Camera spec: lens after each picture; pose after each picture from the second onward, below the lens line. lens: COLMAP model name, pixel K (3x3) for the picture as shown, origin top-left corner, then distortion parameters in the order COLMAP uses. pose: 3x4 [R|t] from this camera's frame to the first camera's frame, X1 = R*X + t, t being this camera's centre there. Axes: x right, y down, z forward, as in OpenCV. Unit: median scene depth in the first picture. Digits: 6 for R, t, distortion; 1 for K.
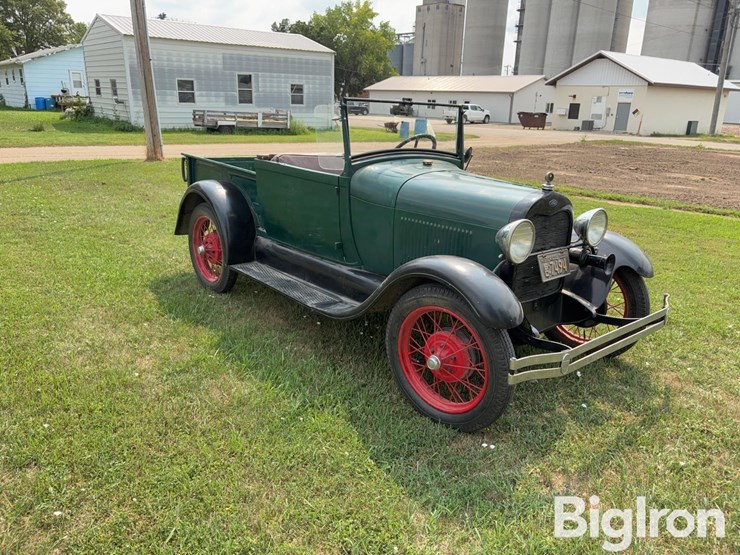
lens RADIAL K [[568.1, 0, 370.0], [0, 568.1, 277.5], [0, 0, 1]] dist [0.060349, -0.064641]
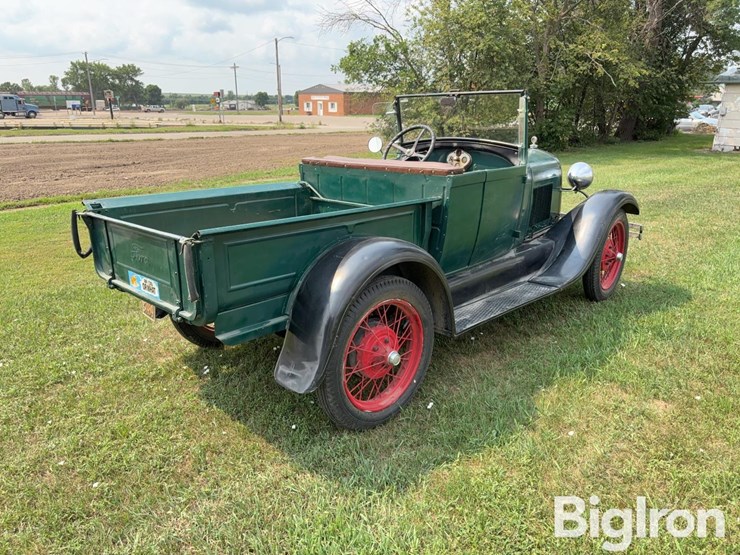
lens RADIAL K [[568.1, 0, 370.0], [0, 568.1, 277.5], [0, 0, 1]] dist [0.060349, -0.064641]
pose [[-0.081162, -0.322084, 0.943225, -0.170785], [0.297174, 0.895484, 0.331353, -0.067354], [-0.951368, 0.307196, 0.023036, 0.207101]]
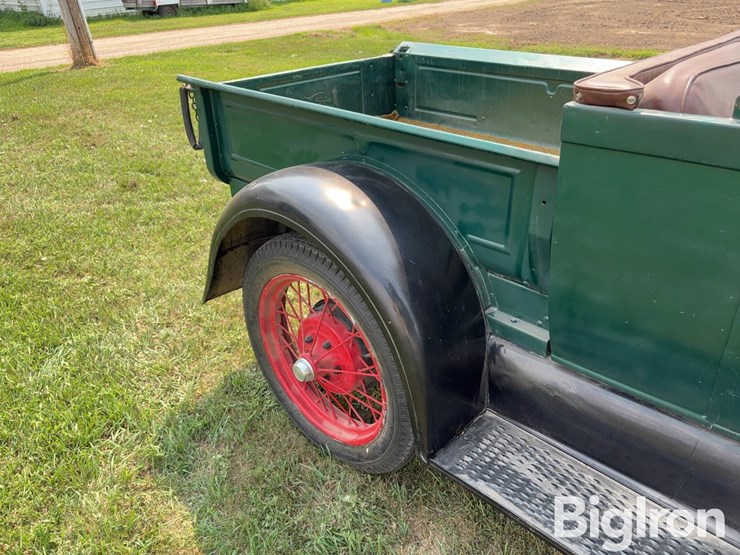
lens RADIAL K [[556.7, 0, 381.2], [0, 556.7, 279.5], [0, 0, 1]] dist [0.061114, -0.078092]
pose [[0.990815, -0.116997, 0.067804, -0.055411], [0.100101, 0.971707, 0.213926, -0.035930], [-0.090915, -0.205174, 0.974494, 0.141088]]
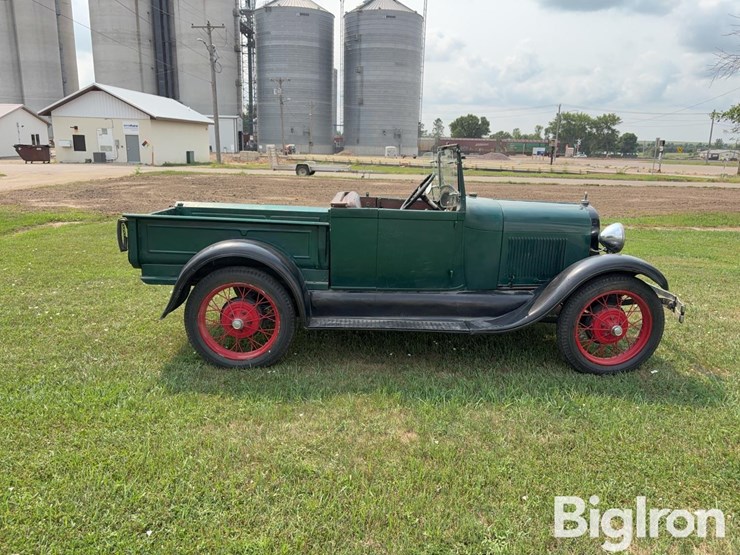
lens RADIAL K [[568.1, 0, 370.0], [0, 568.1, 277.5], [0, 0, 1]] dist [0.060349, -0.064641]
pose [[0.647137, -0.189617, 0.738417, -0.162888], [0.225733, 0.972802, 0.051976, -0.023706], [-0.728189, 0.133049, 0.672338, 0.060221]]
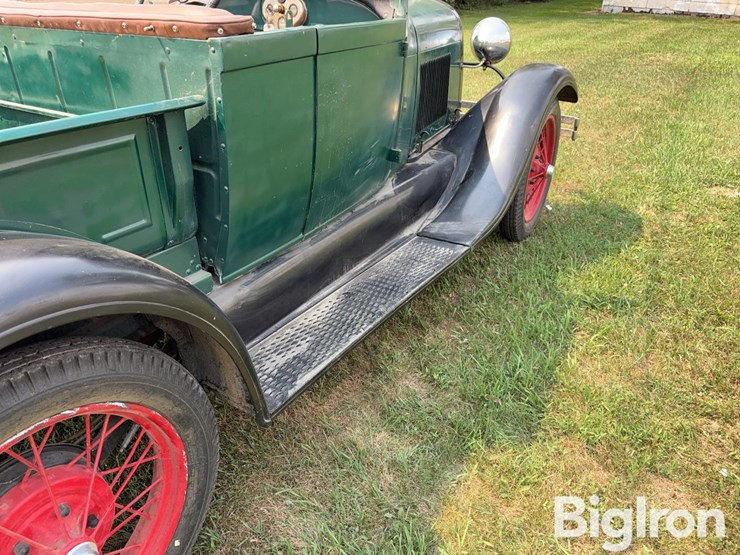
lens RADIAL K [[568.1, 0, 370.0], [0, 568.1, 277.5], [0, 0, 1]] dist [0.060349, -0.064641]
pose [[-0.276019, -0.491771, 0.825818, -0.094745], [0.274426, 0.783108, 0.558061, -0.046816], [-0.921143, 0.380661, -0.081198, 0.184103]]
